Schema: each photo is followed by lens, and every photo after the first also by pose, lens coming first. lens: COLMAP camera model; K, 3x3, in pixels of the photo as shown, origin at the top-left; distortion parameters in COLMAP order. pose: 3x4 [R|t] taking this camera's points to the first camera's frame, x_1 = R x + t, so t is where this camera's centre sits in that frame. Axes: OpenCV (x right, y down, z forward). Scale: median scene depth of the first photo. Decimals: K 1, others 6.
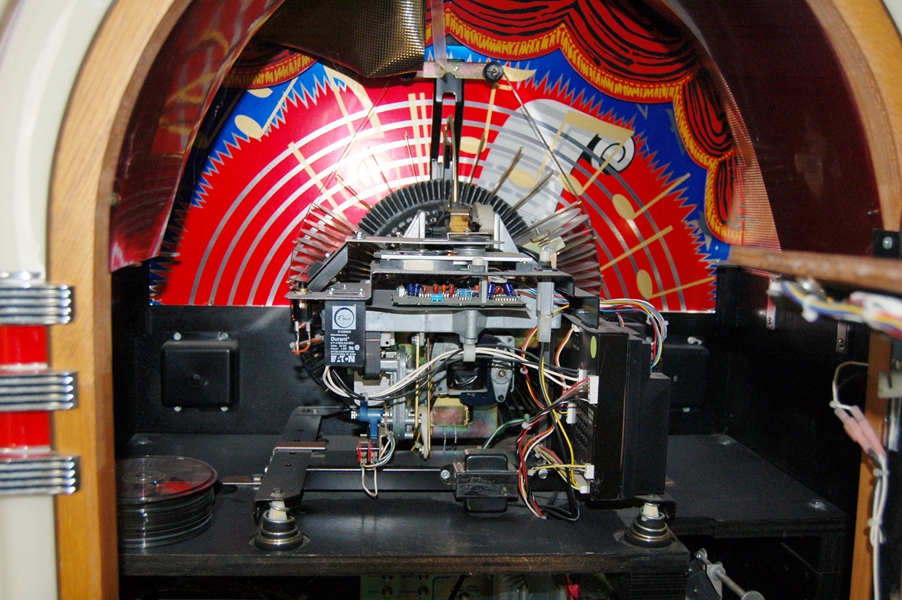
lens RADIAL K [[928.6, 0, 451.0], [0, 928.6, 300.0], [0, 0, 1]] dist [-0.010890, -0.003161]
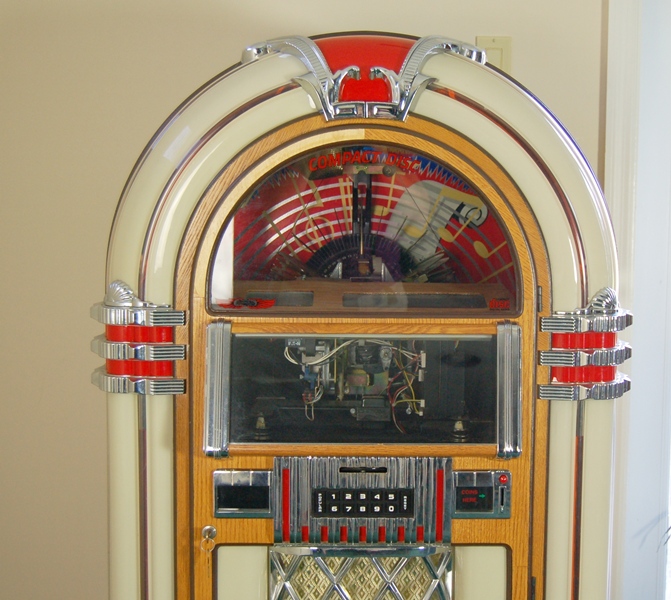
lens RADIAL K [[1311.3, 0, 392.9], [0, 1311.3, 299.7], [0, 0, 1]] dist [-0.056313, -0.028339]
pose [[0.998402, -0.002953, -0.056434, 0.166941], [0.003080, 0.999993, 0.002155, -0.023517], [0.056427, -0.002325, 0.998404, -1.178114]]
